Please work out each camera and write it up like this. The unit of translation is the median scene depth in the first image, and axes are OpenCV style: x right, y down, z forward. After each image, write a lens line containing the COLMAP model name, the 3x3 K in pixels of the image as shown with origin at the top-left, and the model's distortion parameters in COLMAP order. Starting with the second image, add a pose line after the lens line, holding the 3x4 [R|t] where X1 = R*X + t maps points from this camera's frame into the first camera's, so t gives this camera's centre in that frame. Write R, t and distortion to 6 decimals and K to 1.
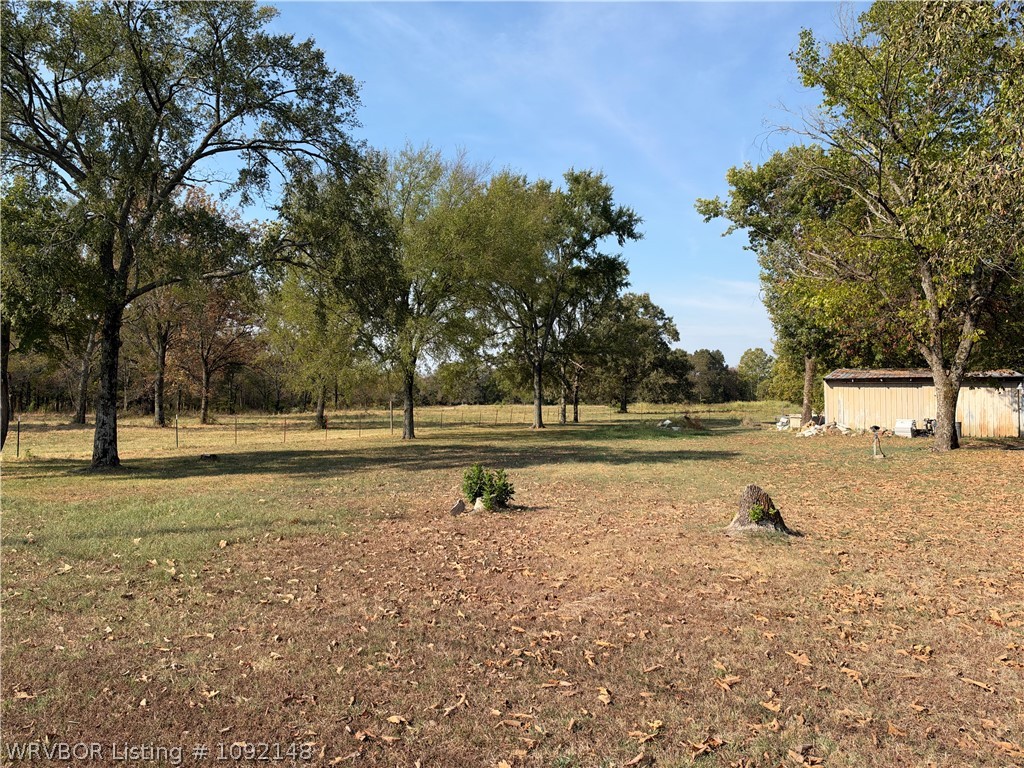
lens RADIAL K [[745.7, 0, 509.8], [0, 745.7, 382.1], [0, 0, 1]] dist [0.130823, -0.182935]
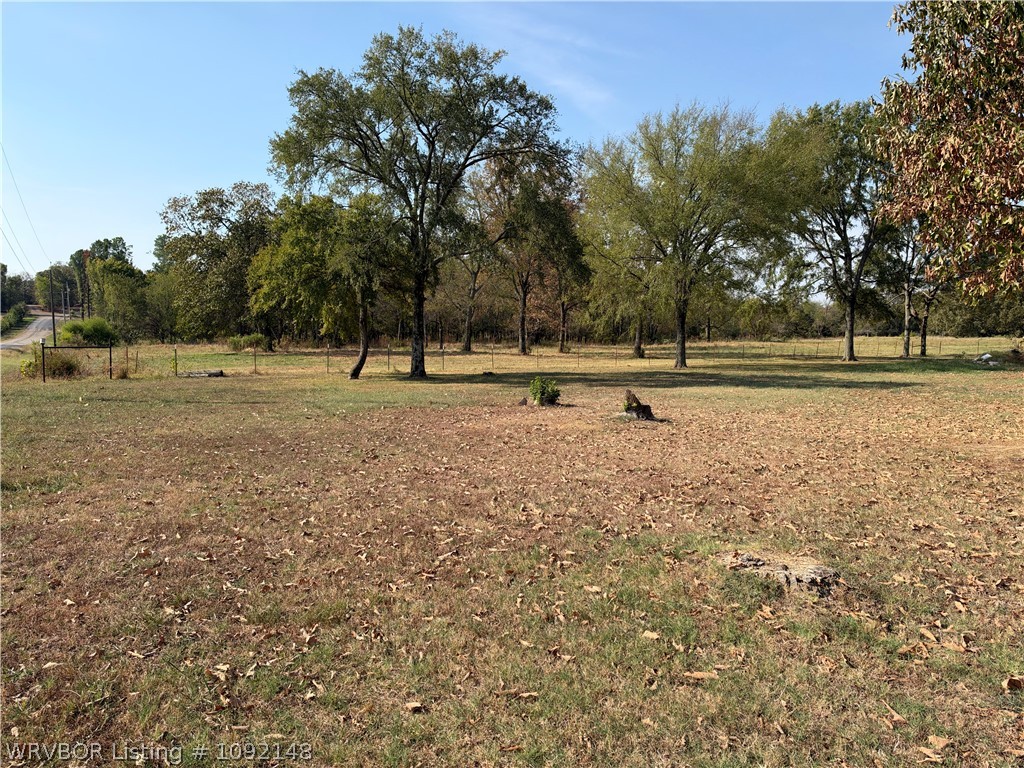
lens RADIAL K [[745.7, 0, 509.8], [0, 745.7, 382.1], [0, 0, 1]] dist [0.130823, -0.182935]
pose [[0.863863, 0.031974, -0.502711, 0.217619], [0.013766, 0.996112, 0.087013, -0.005500], [0.503538, -0.082088, 0.860064, -0.122460]]
